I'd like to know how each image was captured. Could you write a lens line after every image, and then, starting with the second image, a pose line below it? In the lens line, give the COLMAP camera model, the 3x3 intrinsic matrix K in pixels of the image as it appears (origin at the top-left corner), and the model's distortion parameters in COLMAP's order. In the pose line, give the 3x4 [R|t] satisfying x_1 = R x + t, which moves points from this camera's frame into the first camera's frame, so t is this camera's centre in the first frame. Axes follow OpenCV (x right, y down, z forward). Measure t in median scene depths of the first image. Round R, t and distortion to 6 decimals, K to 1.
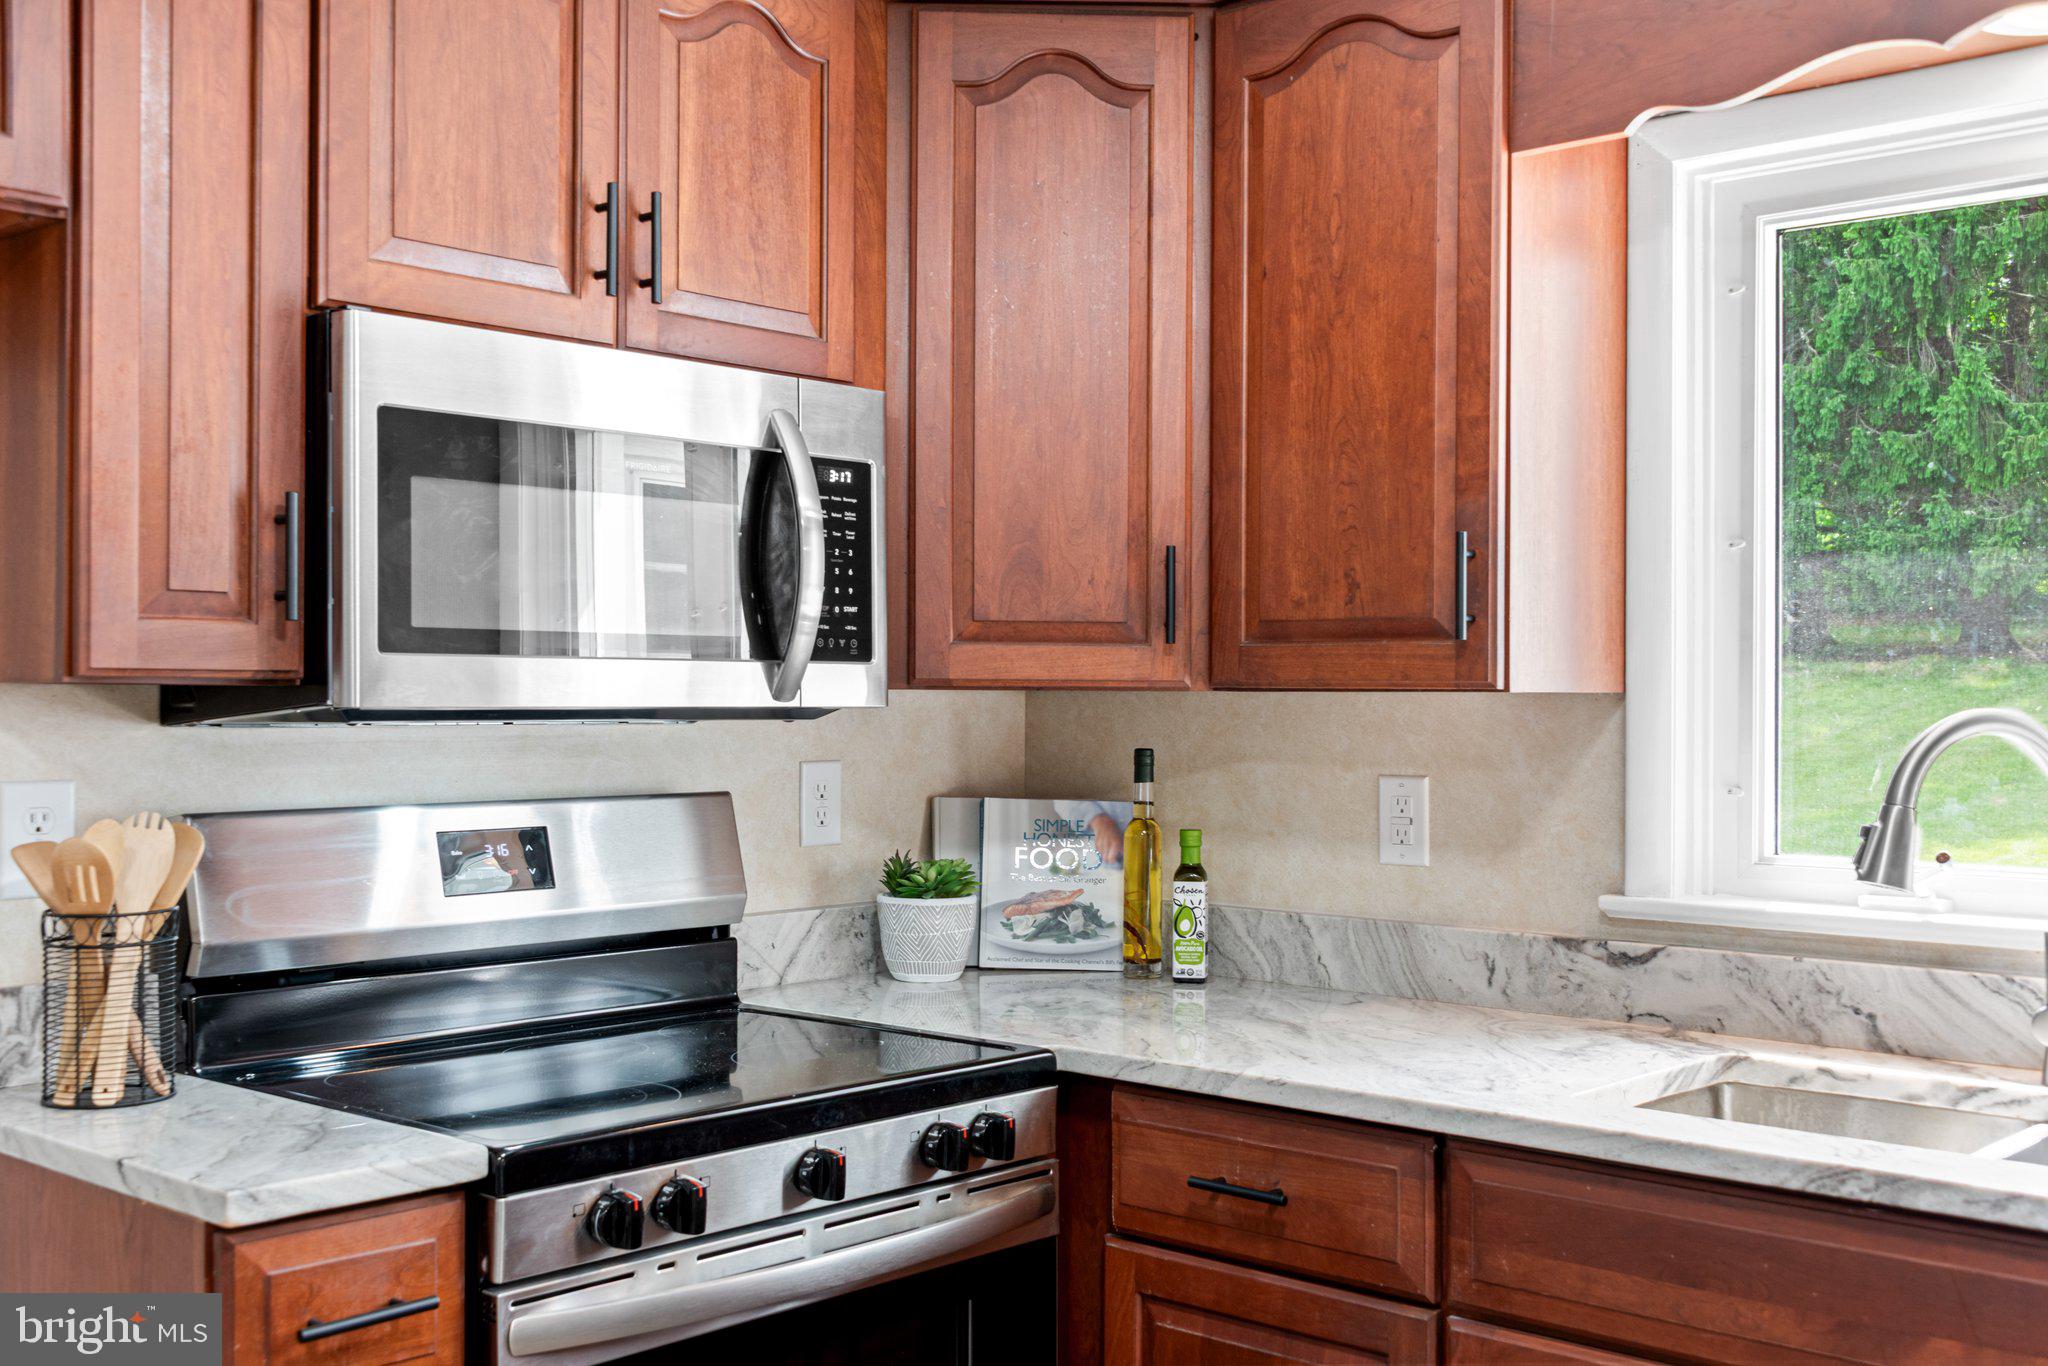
lens RADIAL K [[2125.4, 0, 1024.8], [0, 2125.4, 672.8], [0, 0, 1]] dist [0.007067, -0.019219]
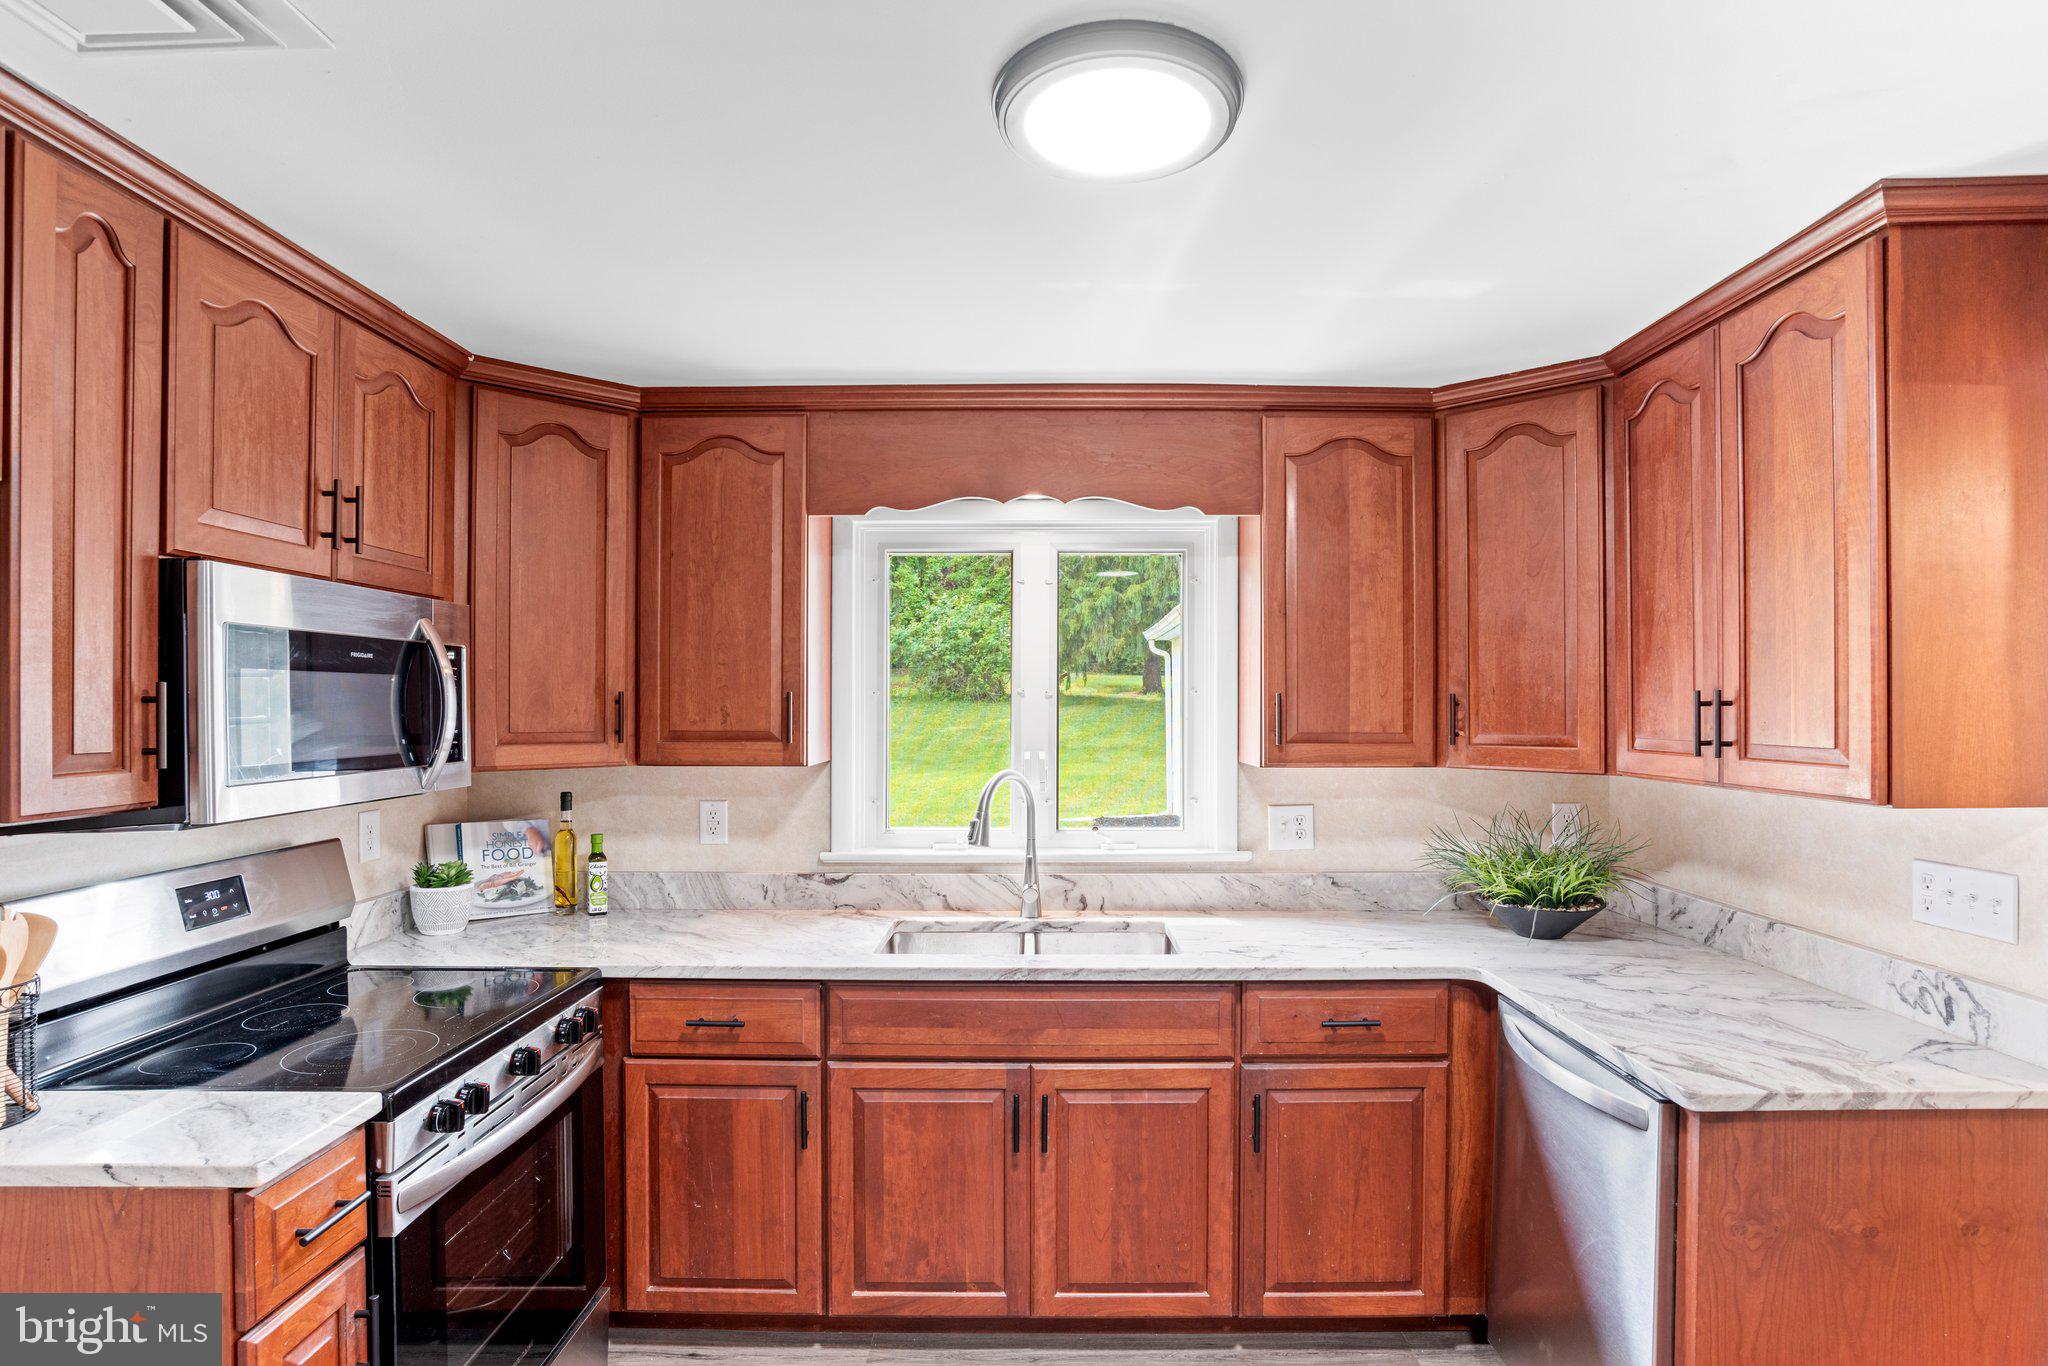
lens RADIAL K [[1057.3, 0, 1033.3], [0, 1057.3, 695.0], [0, 0, 1]] dist [-0.051540, 0.021054]
pose [[0.746203, -0.000896, 0.665718, -0.296068], [-0.002561, 0.999988, 0.004217, -0.064605], [-0.665714, -0.004851, 0.746191, 0.050818]]
